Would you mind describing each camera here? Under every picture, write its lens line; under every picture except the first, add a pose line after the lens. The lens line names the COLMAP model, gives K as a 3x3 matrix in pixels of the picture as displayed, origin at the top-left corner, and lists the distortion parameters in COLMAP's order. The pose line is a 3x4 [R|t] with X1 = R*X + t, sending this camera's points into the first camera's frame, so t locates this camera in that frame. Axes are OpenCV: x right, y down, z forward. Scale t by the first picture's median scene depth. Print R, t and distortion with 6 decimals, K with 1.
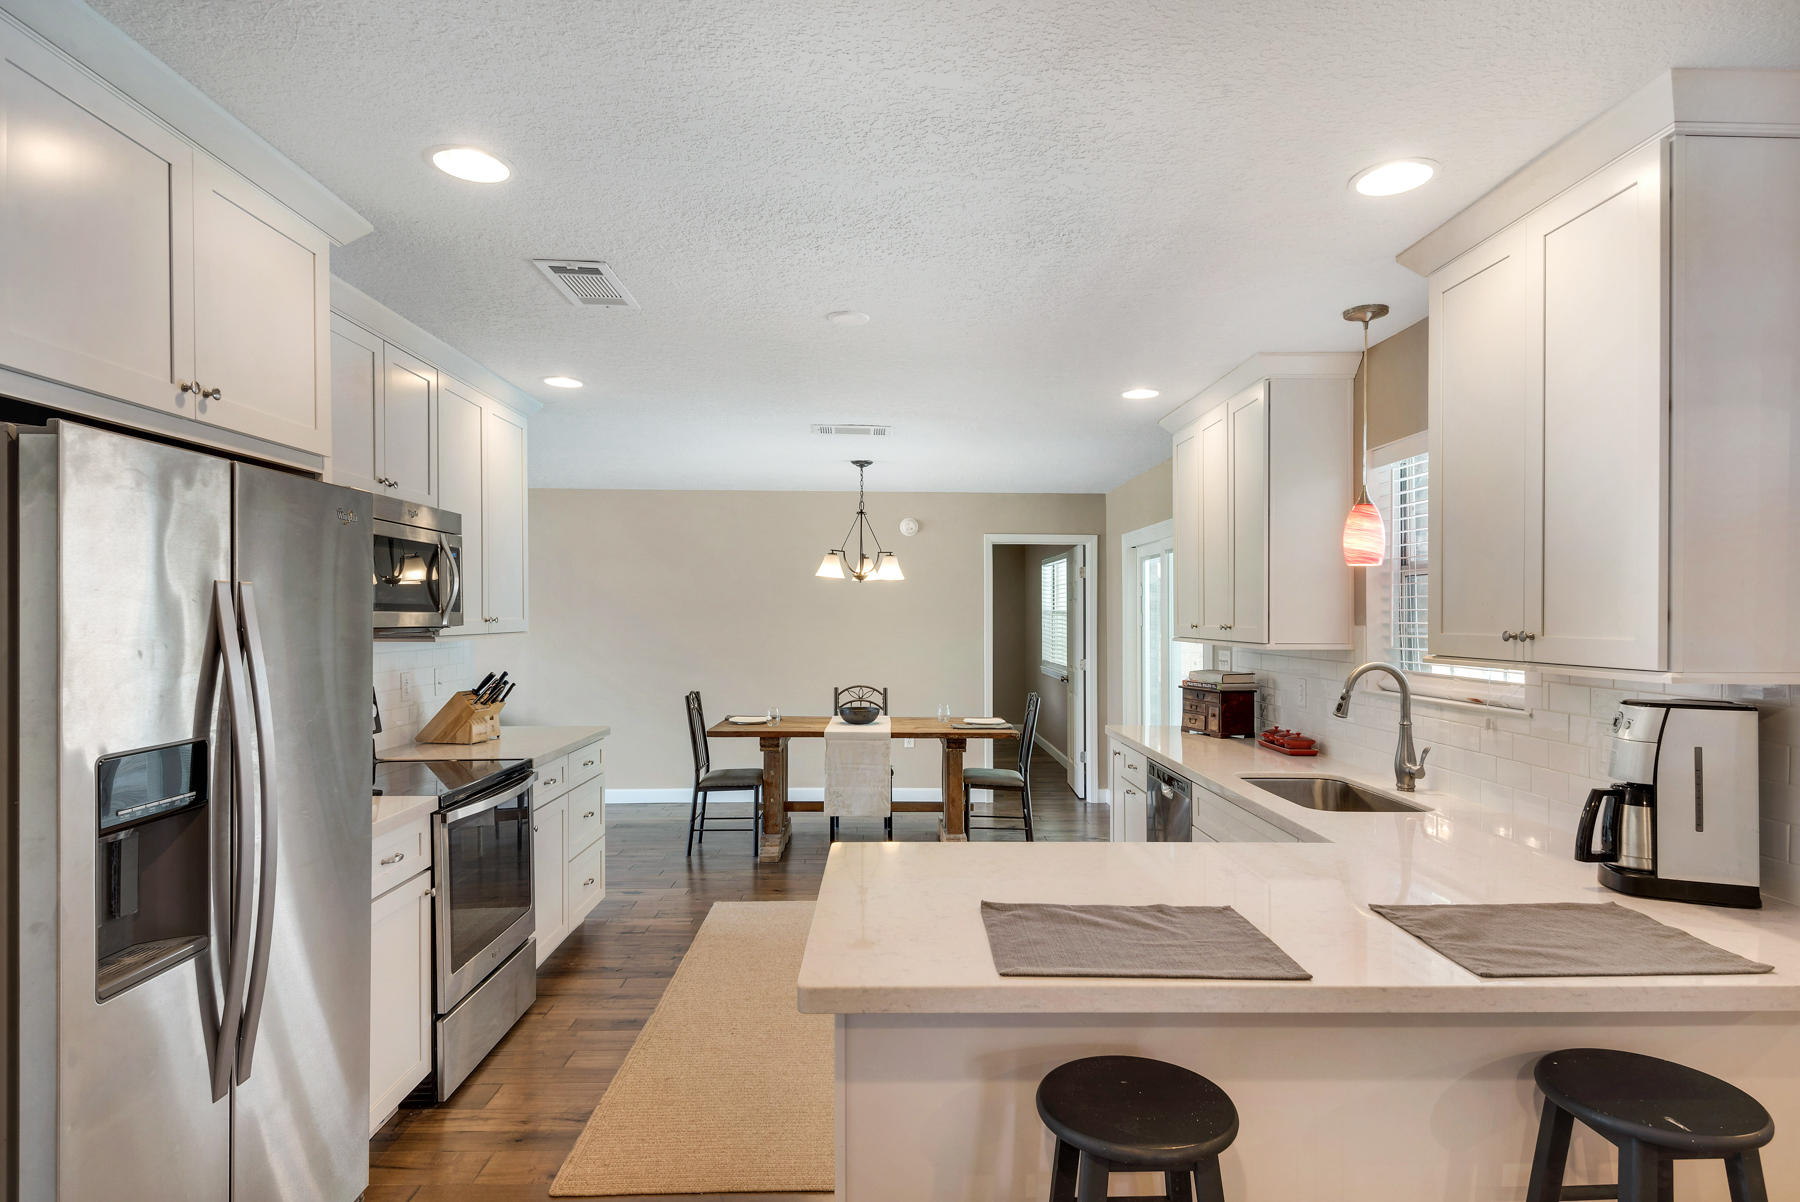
lens RADIAL K [[964.3, 0, 899.1], [0, 964.3, 584.4], [0, 0, 1]] dist [0.031667, -0.000969]
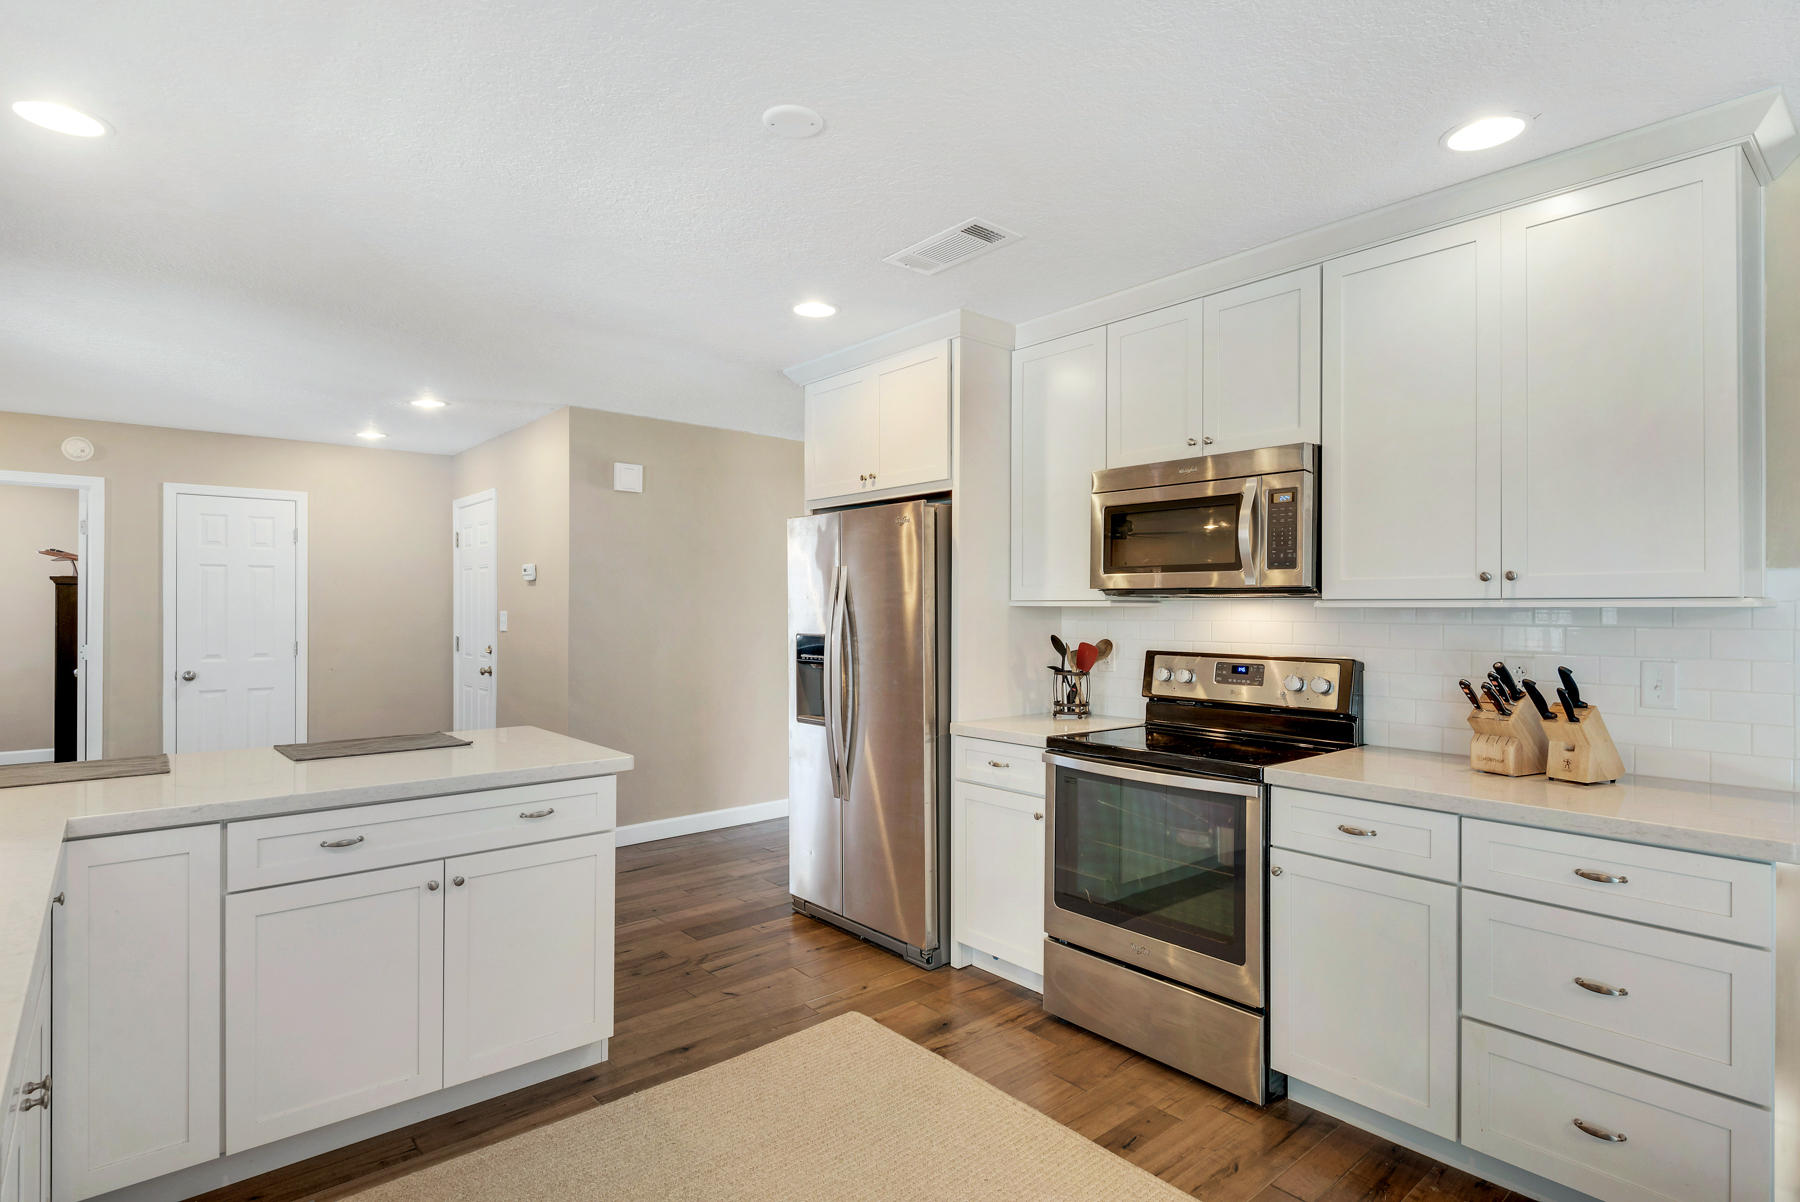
lens RADIAL K [[916.8, 0, 900.0], [0, 916.8, 601.0], [0, 0, 1]] dist [0.026455, -0.022534]
pose [[-0.774087, -0.007465, -0.633035, 0.259002], [0.016898, 0.999331, -0.032448, 0.071873], [0.632853, -0.035815, -0.773443, 1.337536]]
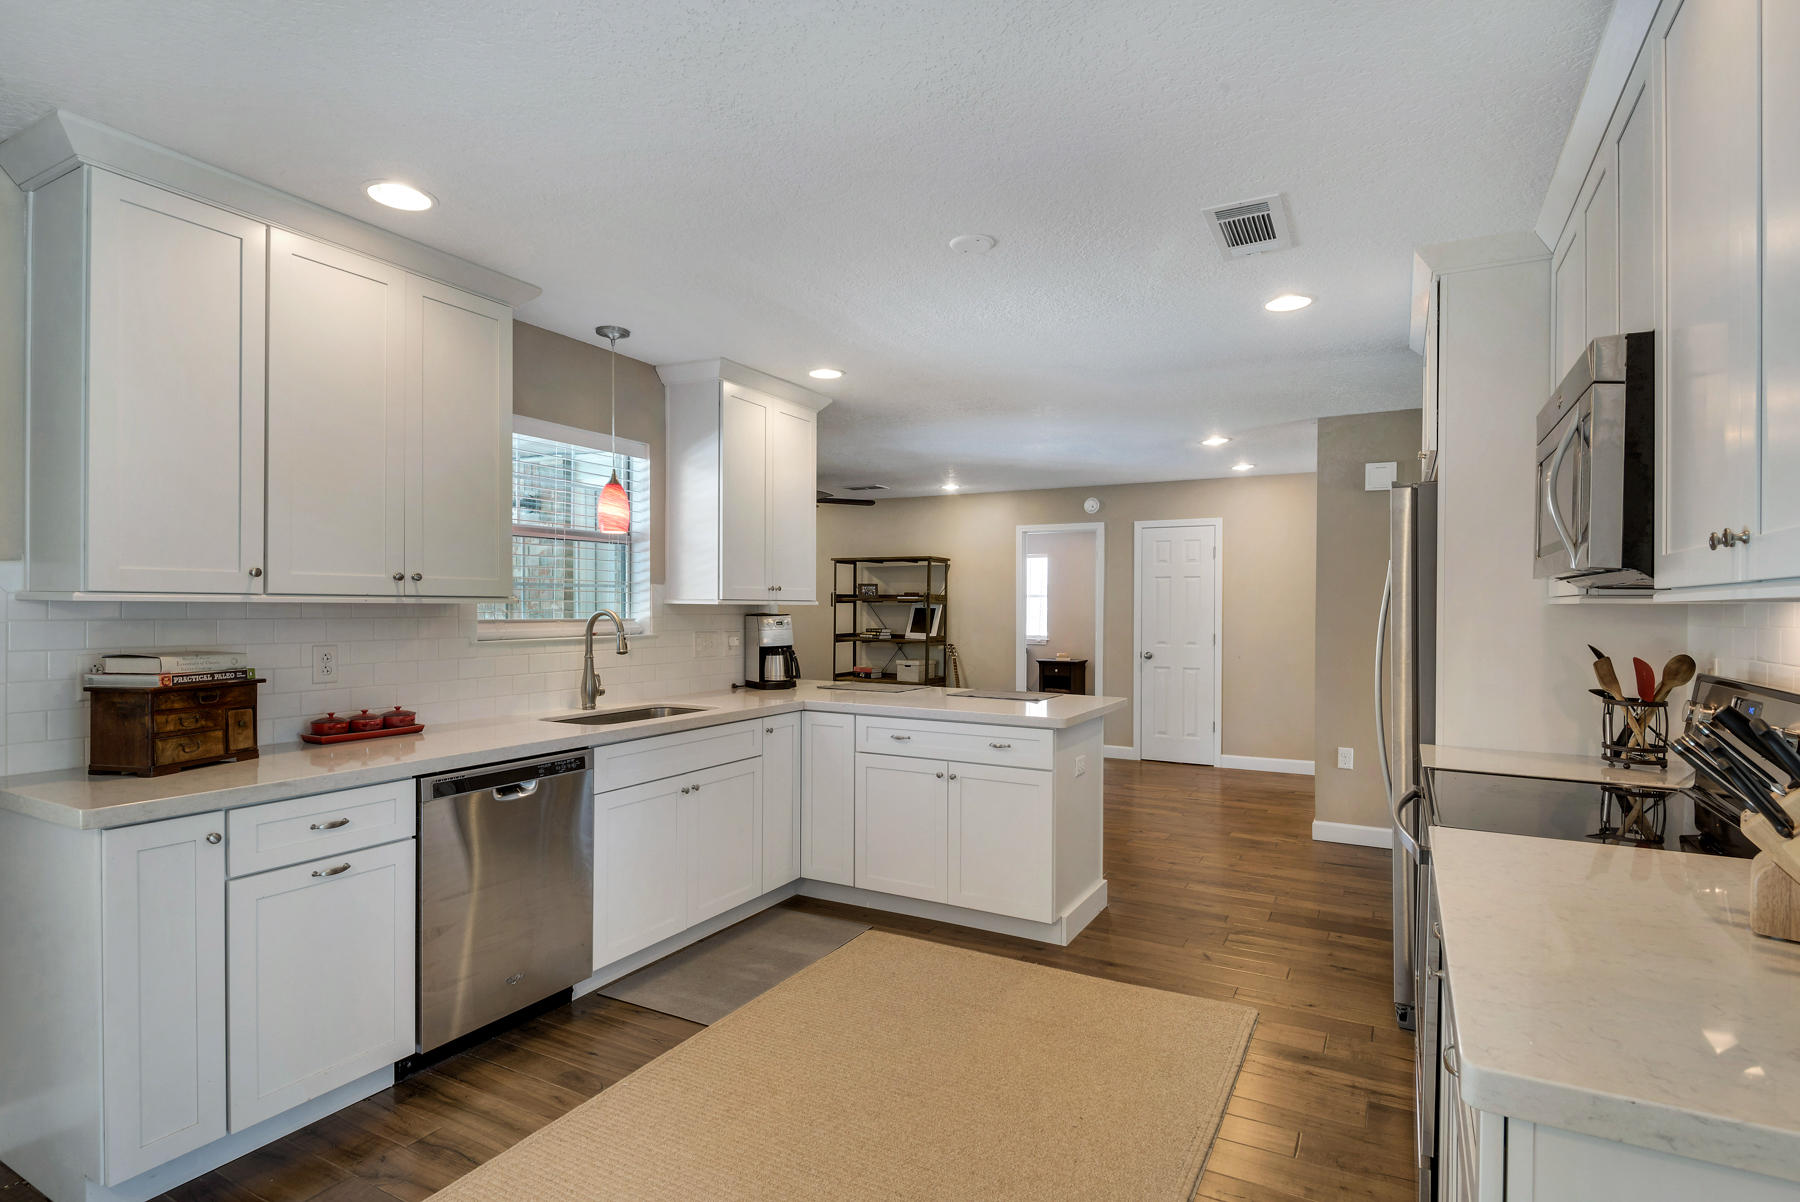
lens RADIAL K [[894.2, 0, 899.9], [0, 894.2, 610.7], [0, 0, 1]] dist [0.037852, -0.039199]
pose [[-0.862594, -0.010338, 0.505792, -0.363267], [-0.024544, 0.999469, -0.021430, 0.080333], [-0.505302, -0.030900, -0.862389, 1.528887]]
